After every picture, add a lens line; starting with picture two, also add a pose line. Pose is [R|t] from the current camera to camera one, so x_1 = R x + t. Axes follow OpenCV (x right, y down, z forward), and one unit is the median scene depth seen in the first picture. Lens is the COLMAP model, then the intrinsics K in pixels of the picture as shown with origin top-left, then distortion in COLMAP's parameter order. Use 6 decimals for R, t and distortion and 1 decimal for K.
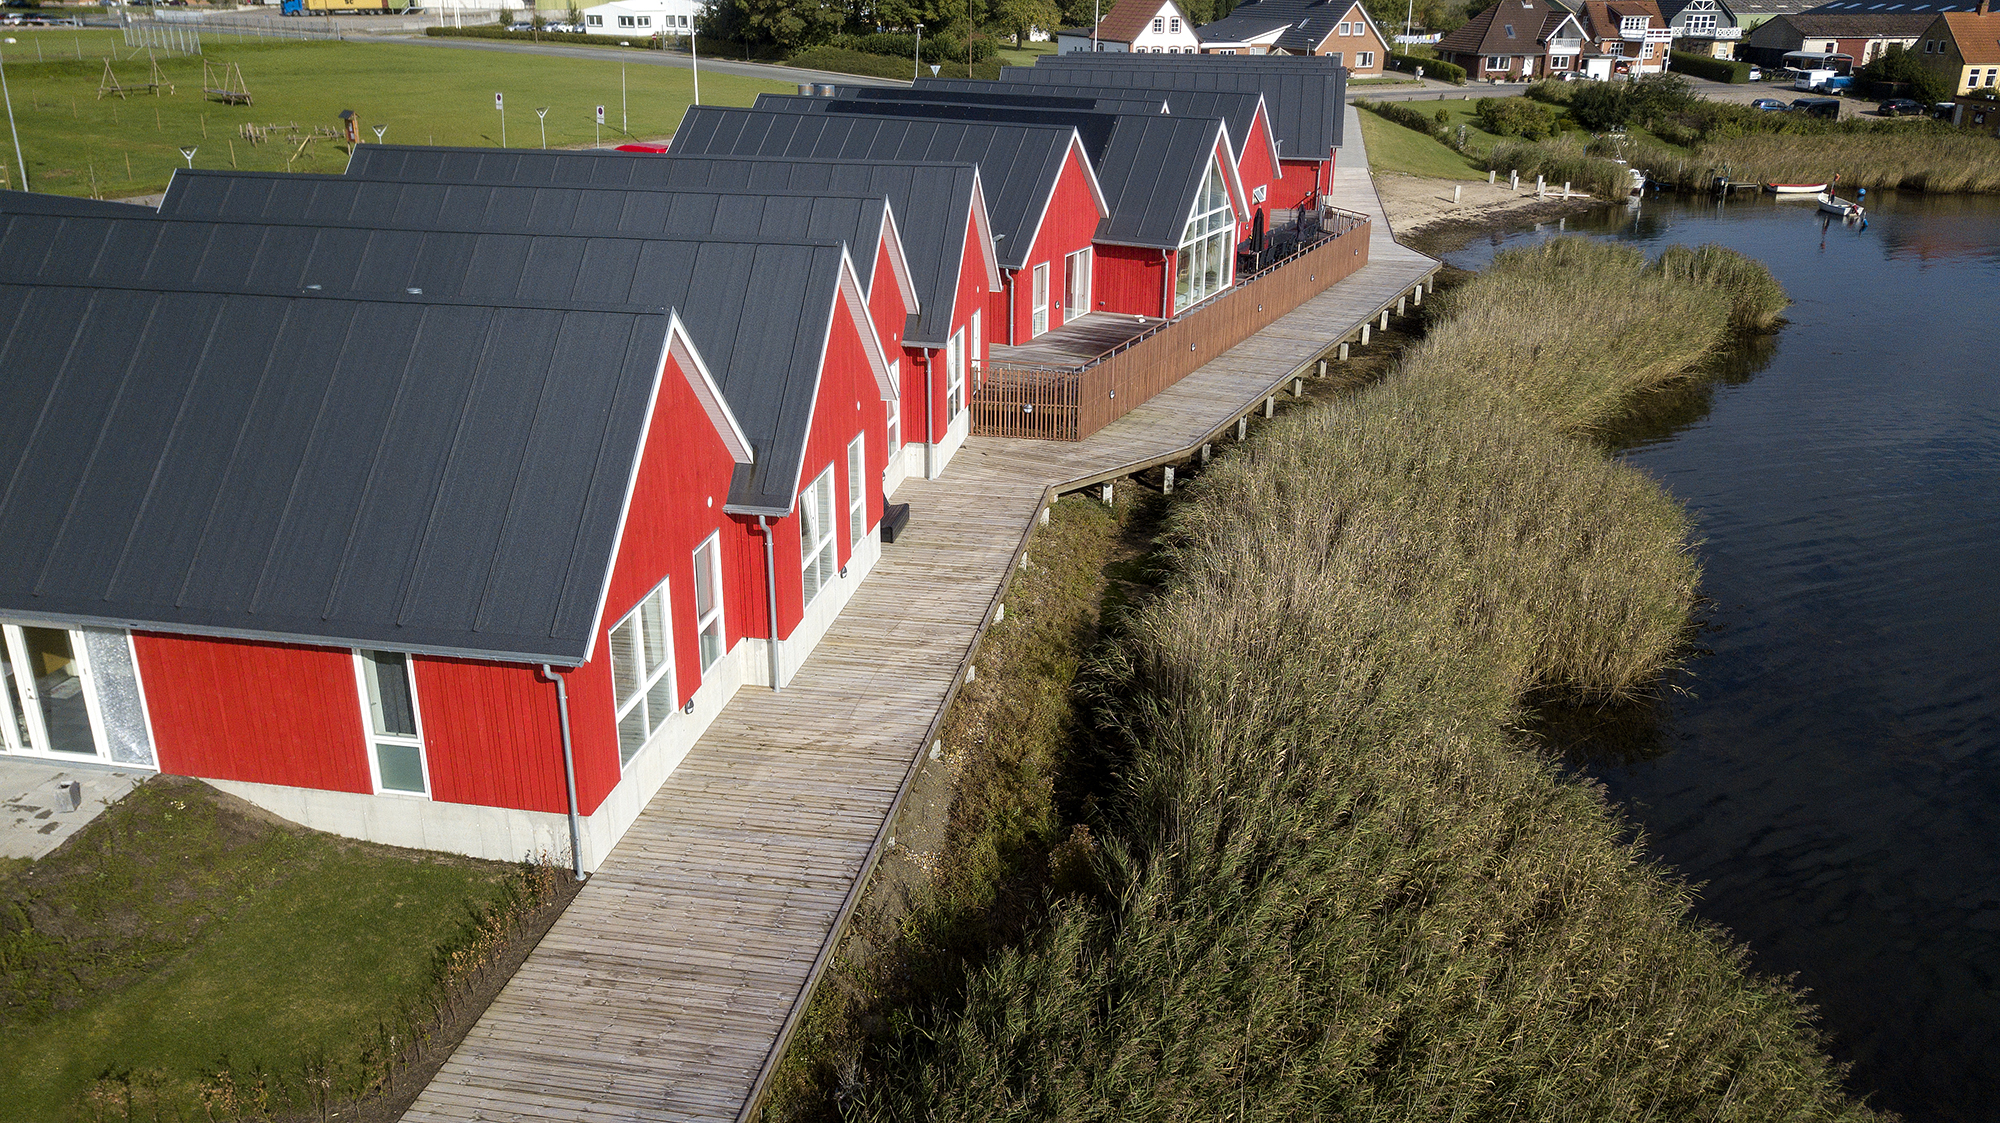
lens RADIAL K [[1530.0, 0, 995.0], [0, 1530.0, 565.5], [0, 0, 1]] dist [0.008802, -0.007191]
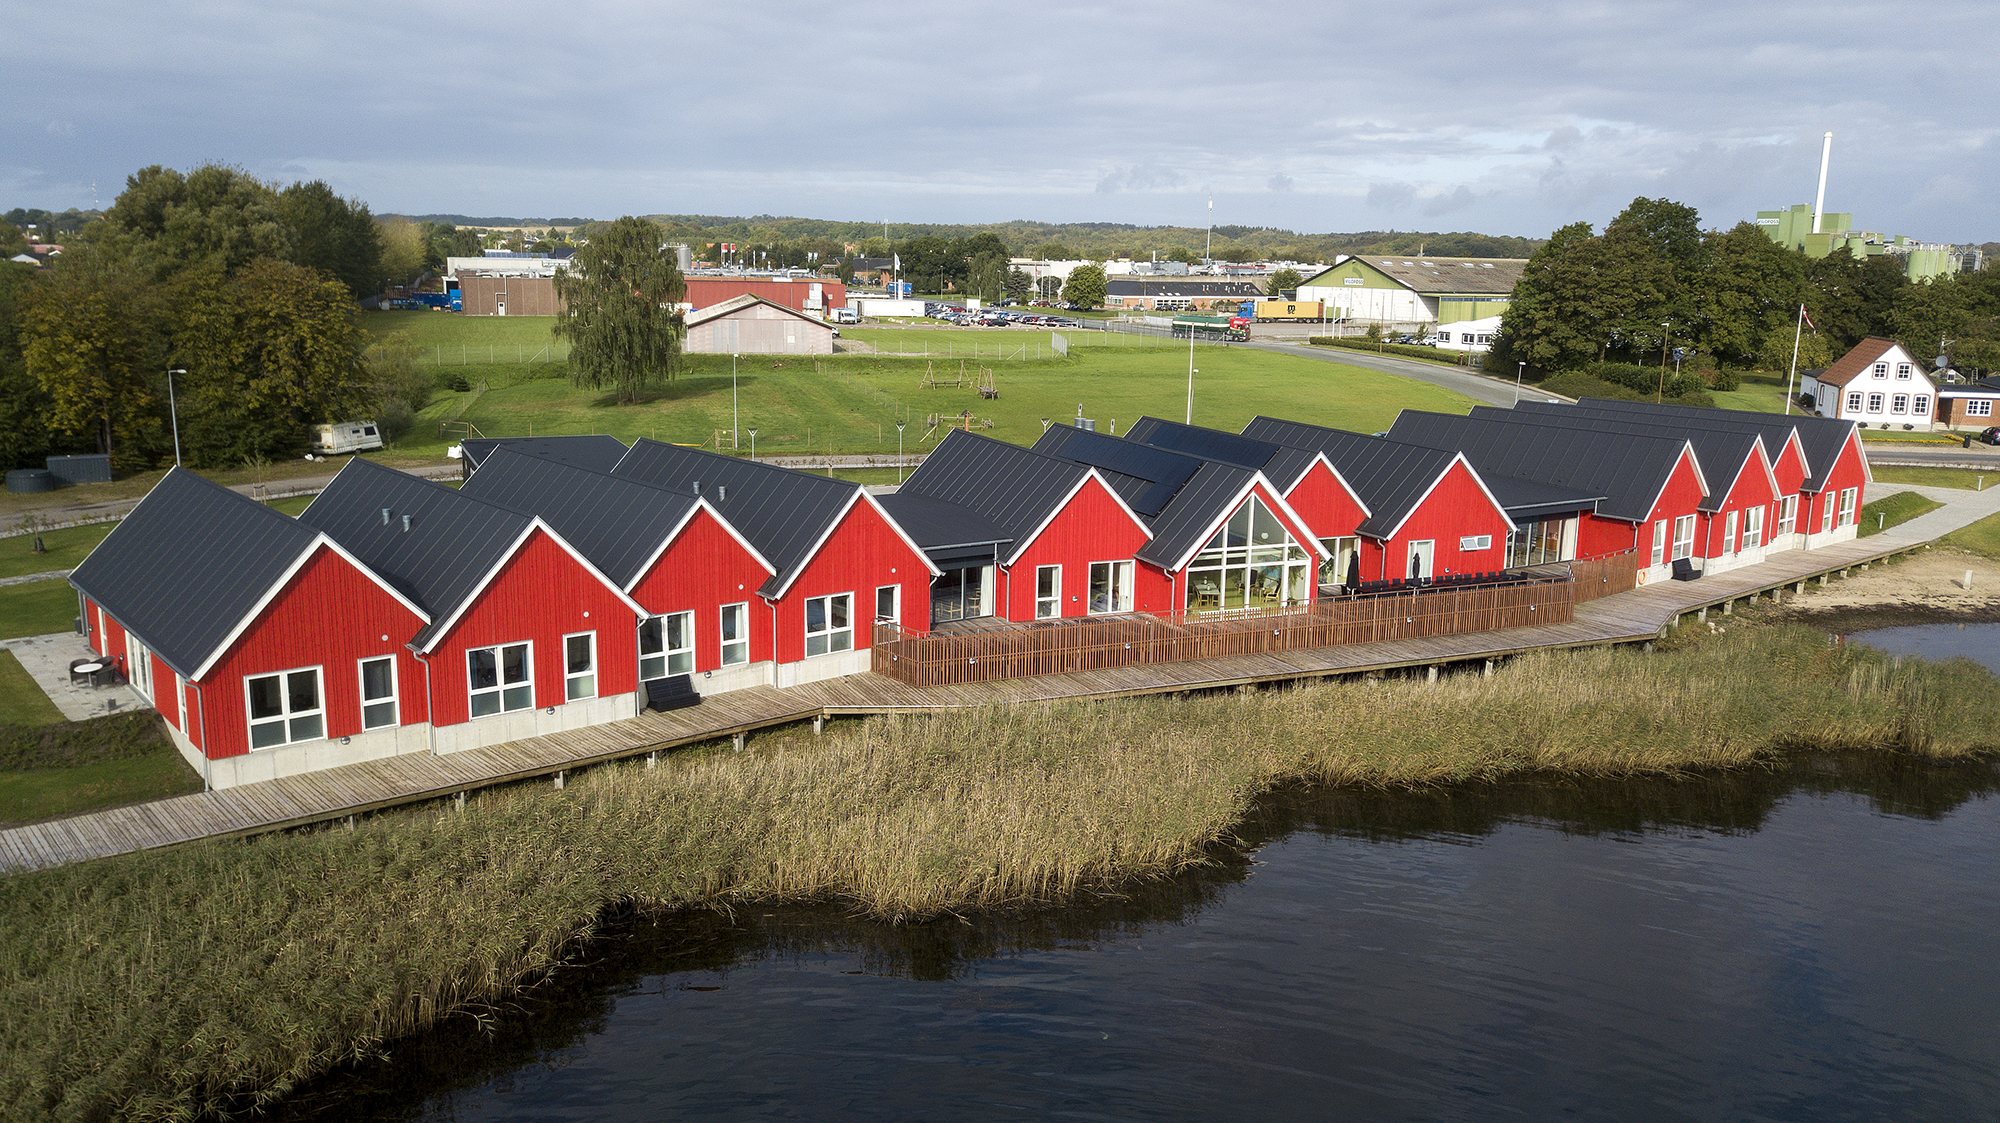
lens RADIAL K [[1530.0, 0, 1004.0], [0, 1530.0, 566.4], [0, 0, 1]] dist [0.008802, -0.007191]
pose [[0.777199, 0.128789, -0.615935, 0.276397], [-0.237034, 0.966649, -0.096973, -0.022176], [0.582904, 0.221365, 0.781806, -0.008051]]
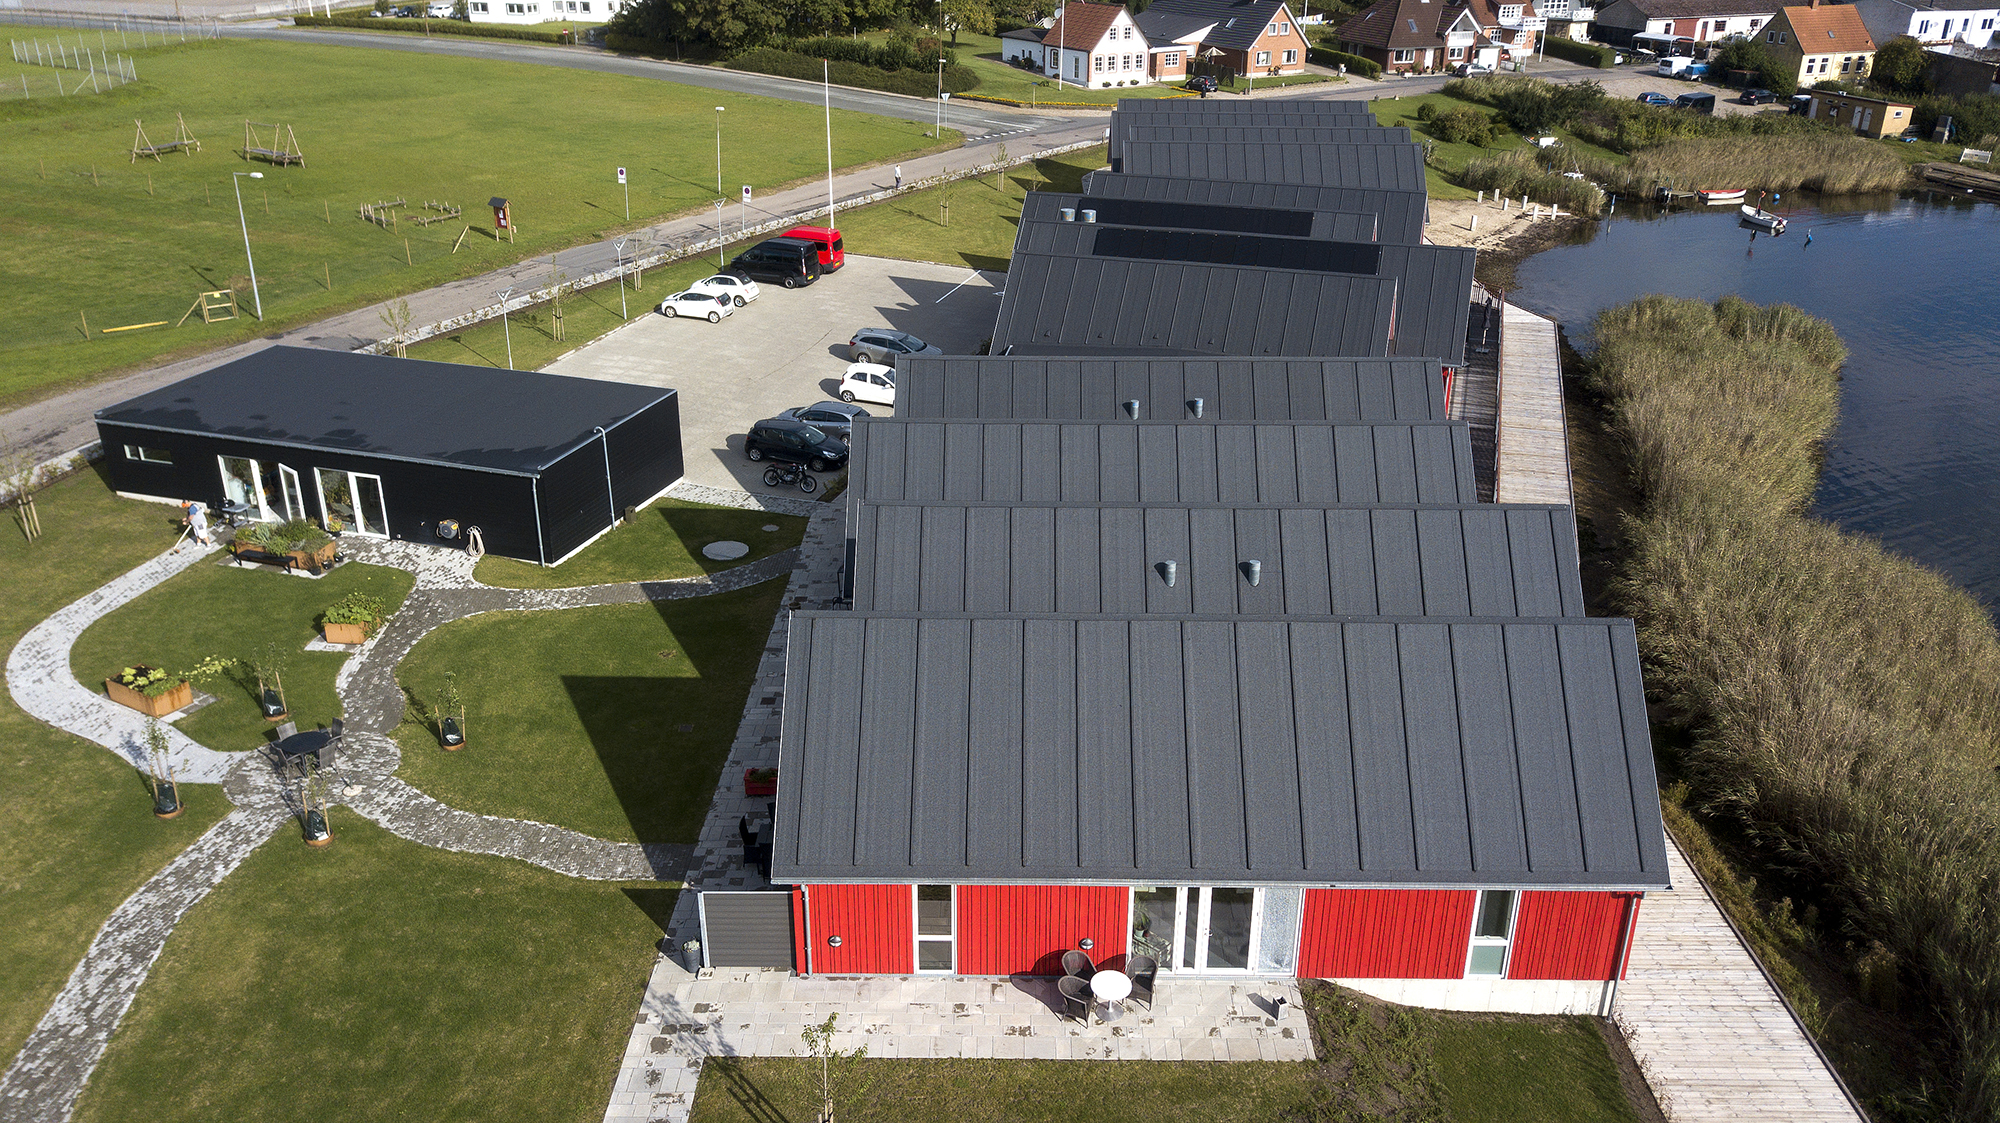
lens RADIAL K [[1530.0, 0, 1002.4], [0, 1530.0, 561.0], [0, 0, 1]] dist [0.008802, -0.007191]
pose [[0.985896, -0.071464, 0.151334, -0.152824], [0.063817, 0.996456, 0.054800, -0.051688], [-0.154713, -0.044370, 0.986963, -0.048434]]
